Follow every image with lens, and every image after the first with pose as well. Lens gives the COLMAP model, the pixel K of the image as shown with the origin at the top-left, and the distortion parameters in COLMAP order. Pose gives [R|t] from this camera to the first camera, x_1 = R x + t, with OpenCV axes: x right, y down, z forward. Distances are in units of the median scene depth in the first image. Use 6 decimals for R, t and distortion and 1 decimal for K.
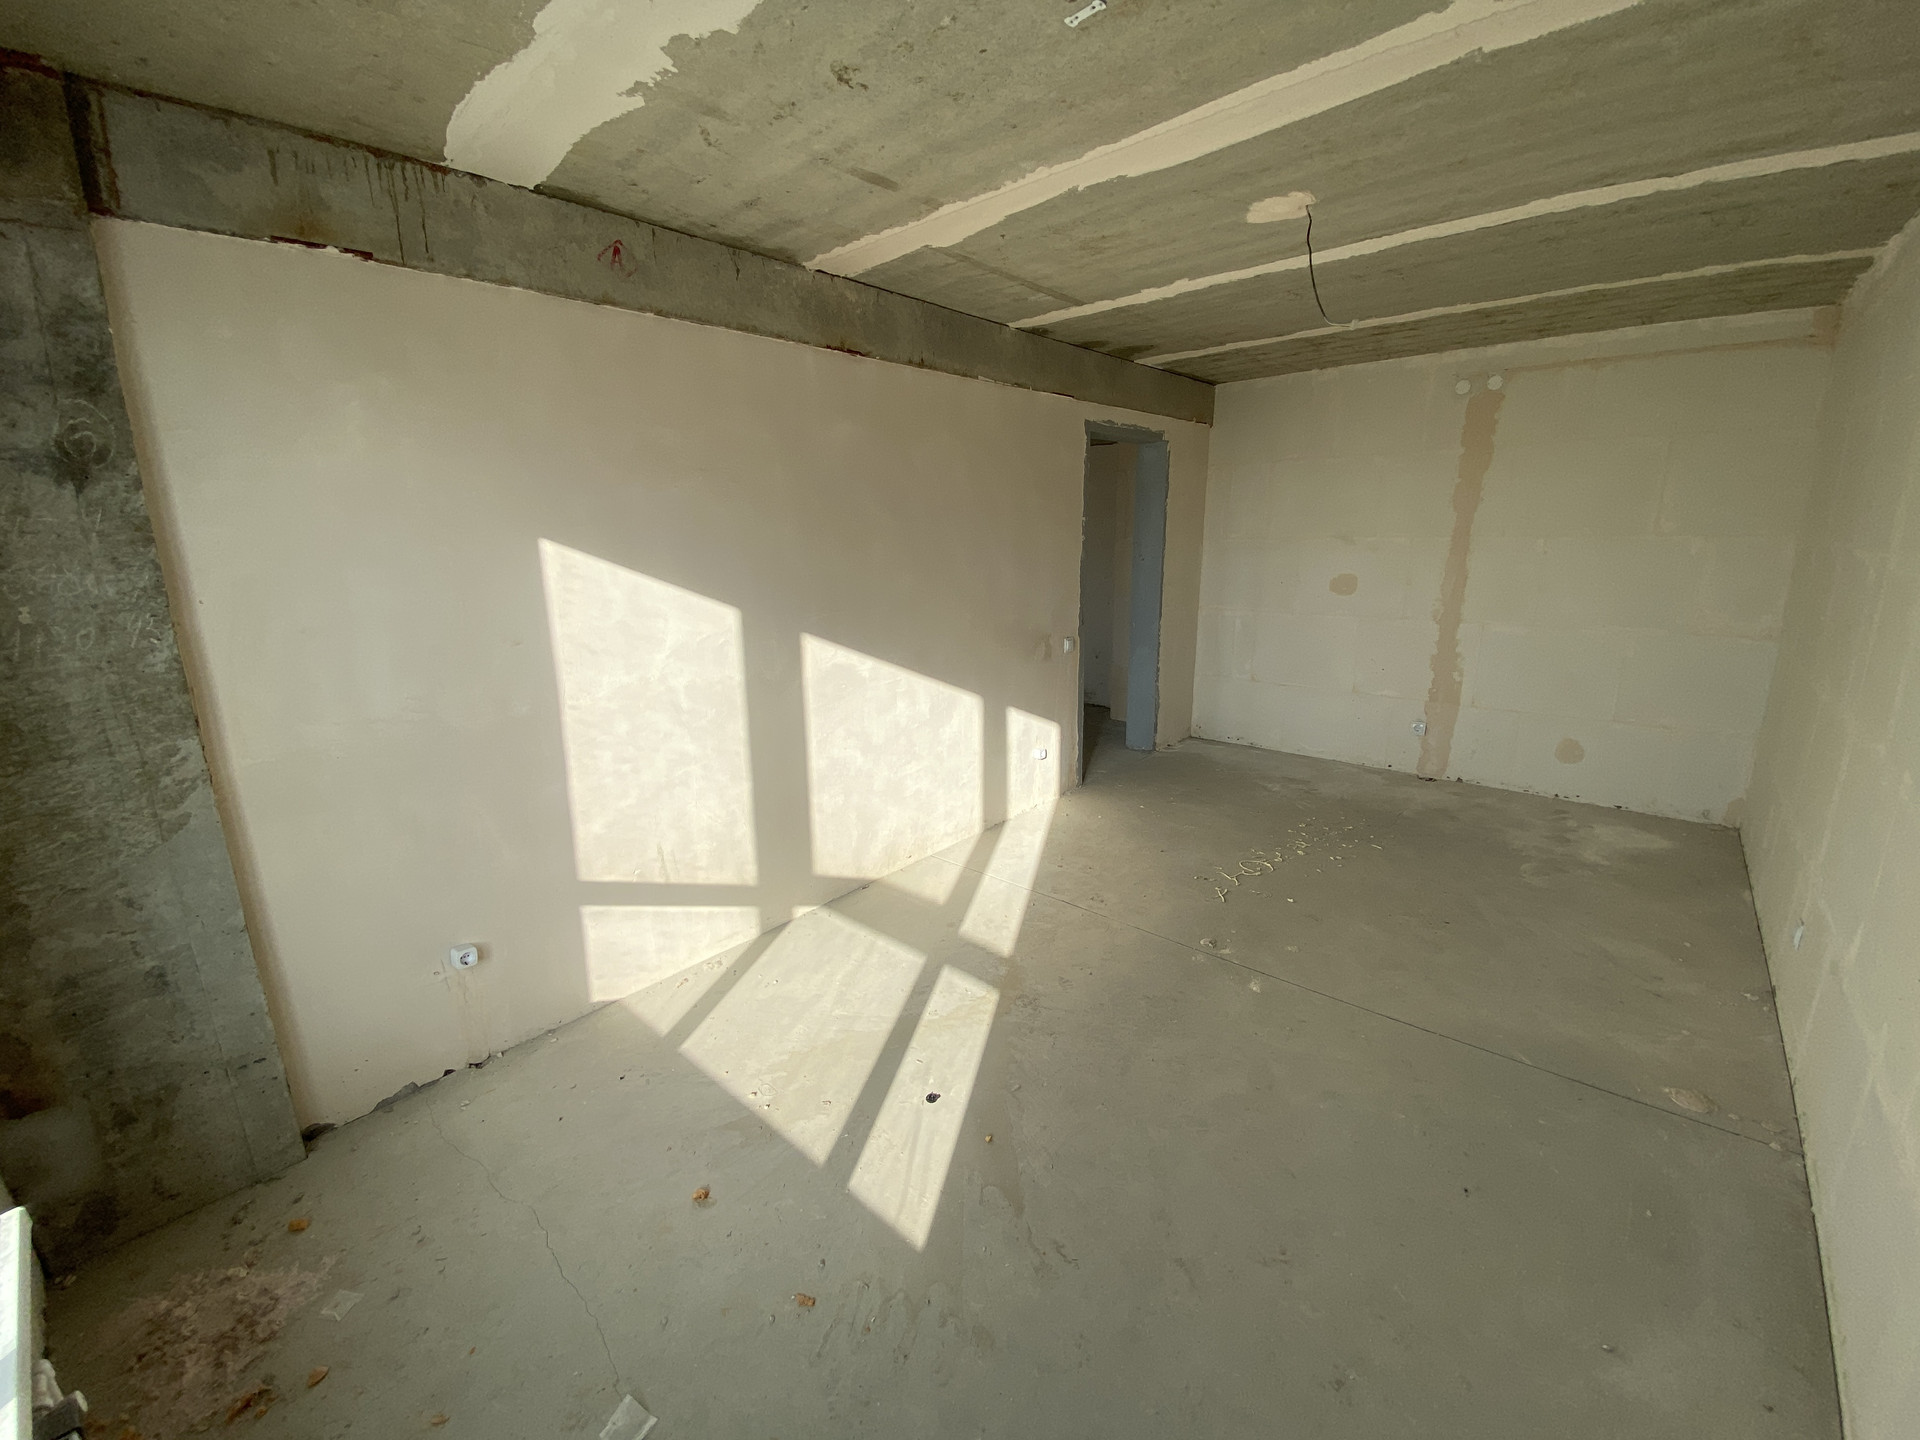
lens RADIAL K [[773.3, 0, 974.7], [0, 773.3, 705.3], [0, 0, 1]] dist [0.004565, -0.008448]
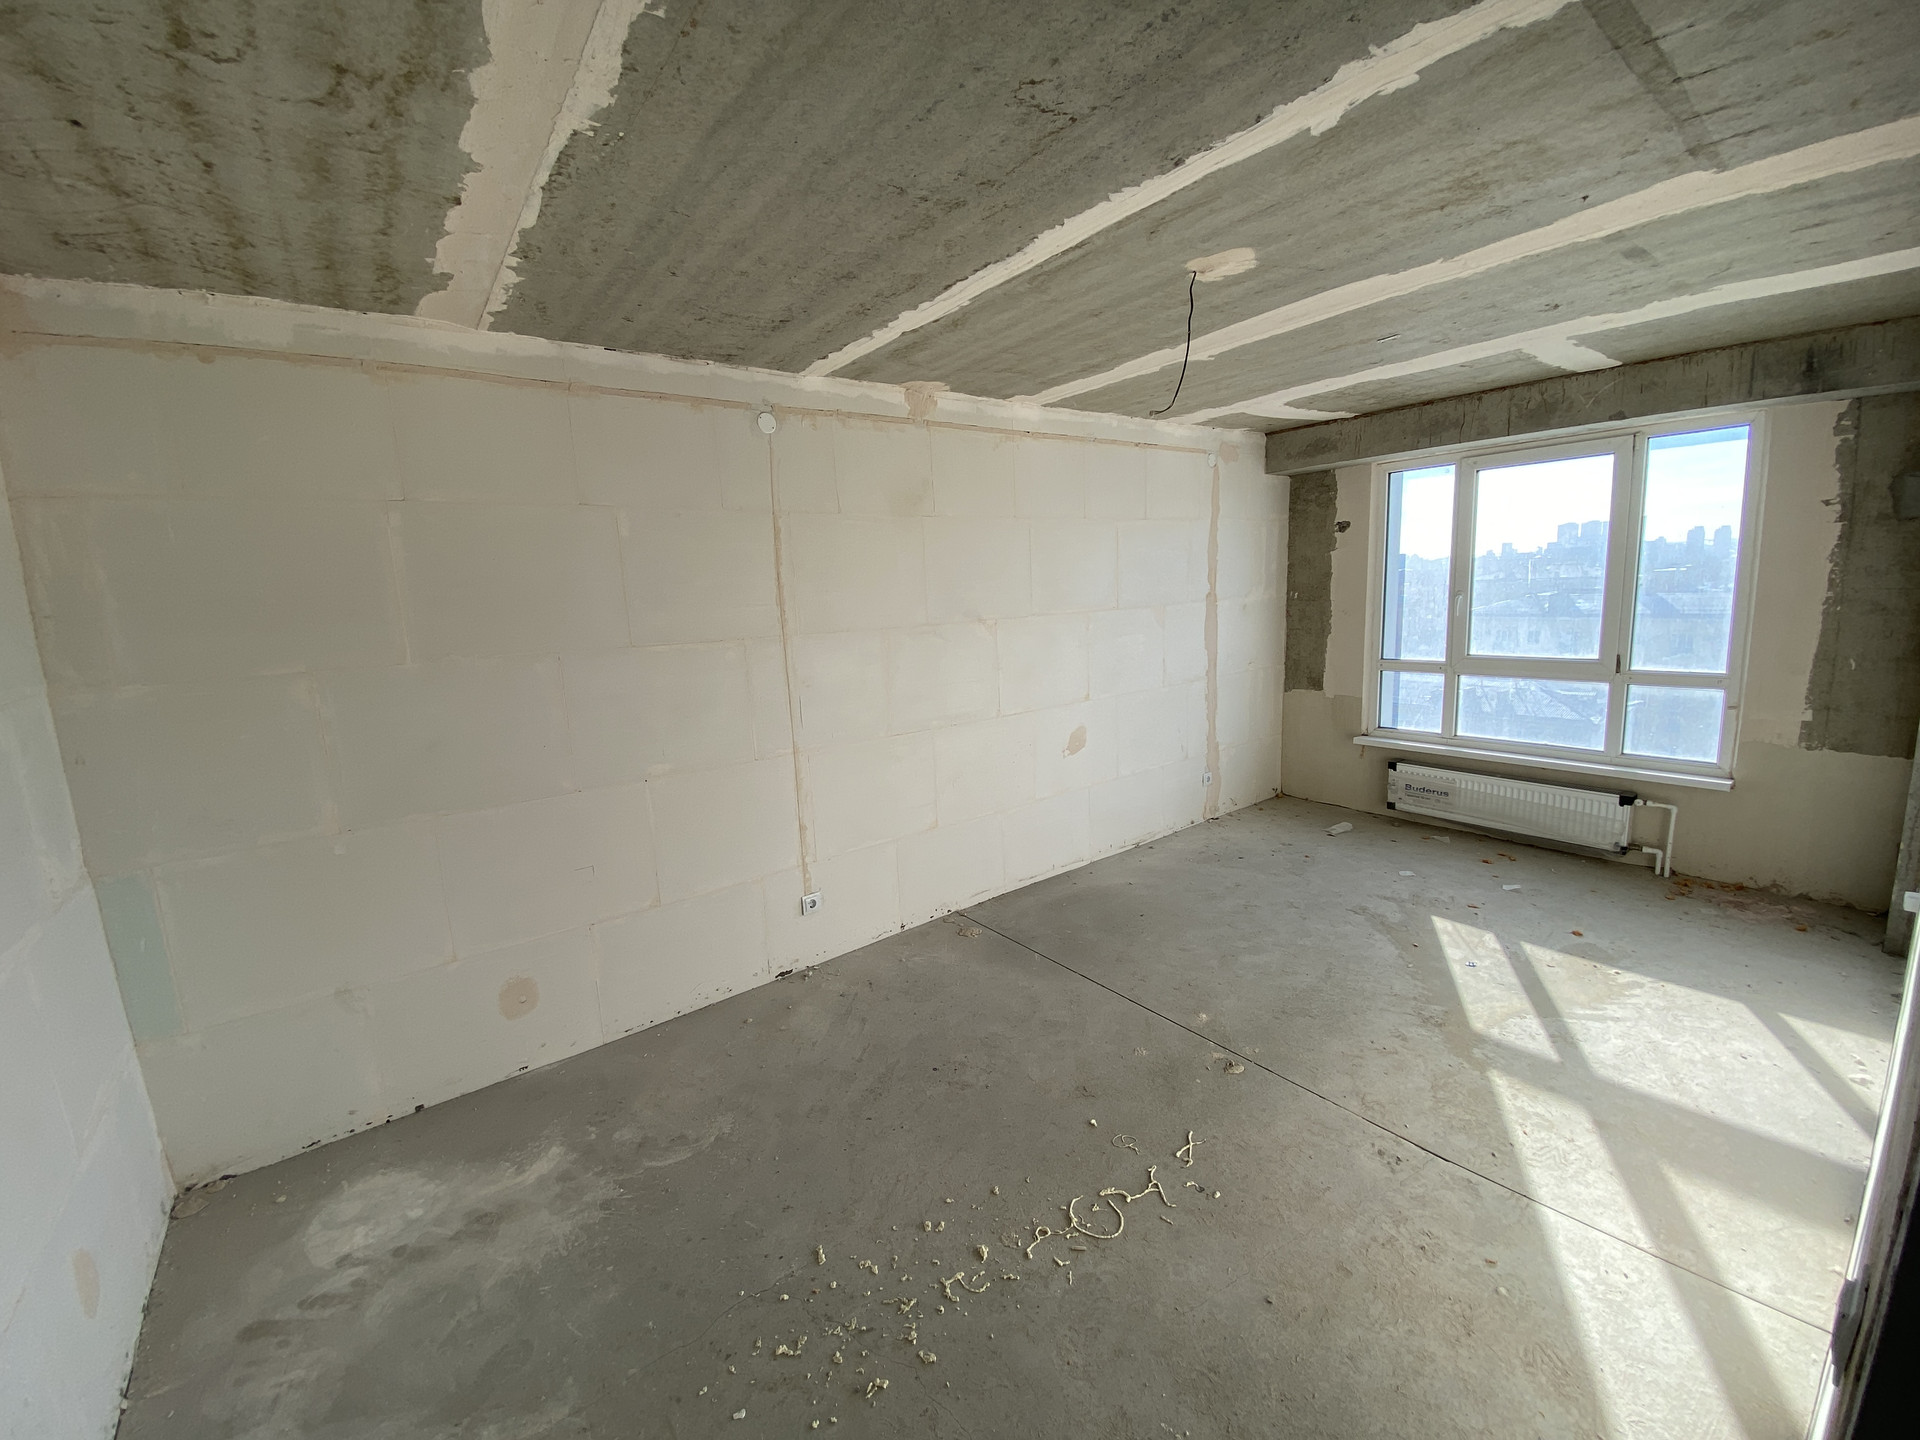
lens RADIAL K [[773.3, 0, 953.5], [0, 773.3, 726.8], [0, 0, 1]] dist [0.004565, -0.008448]
pose [[-0.975828, 0.026425, 0.216938, 0.398582], [0.108570, 0.920120, 0.376287, -0.389260], [-0.189665, 0.390744, -0.900747, 1.624053]]
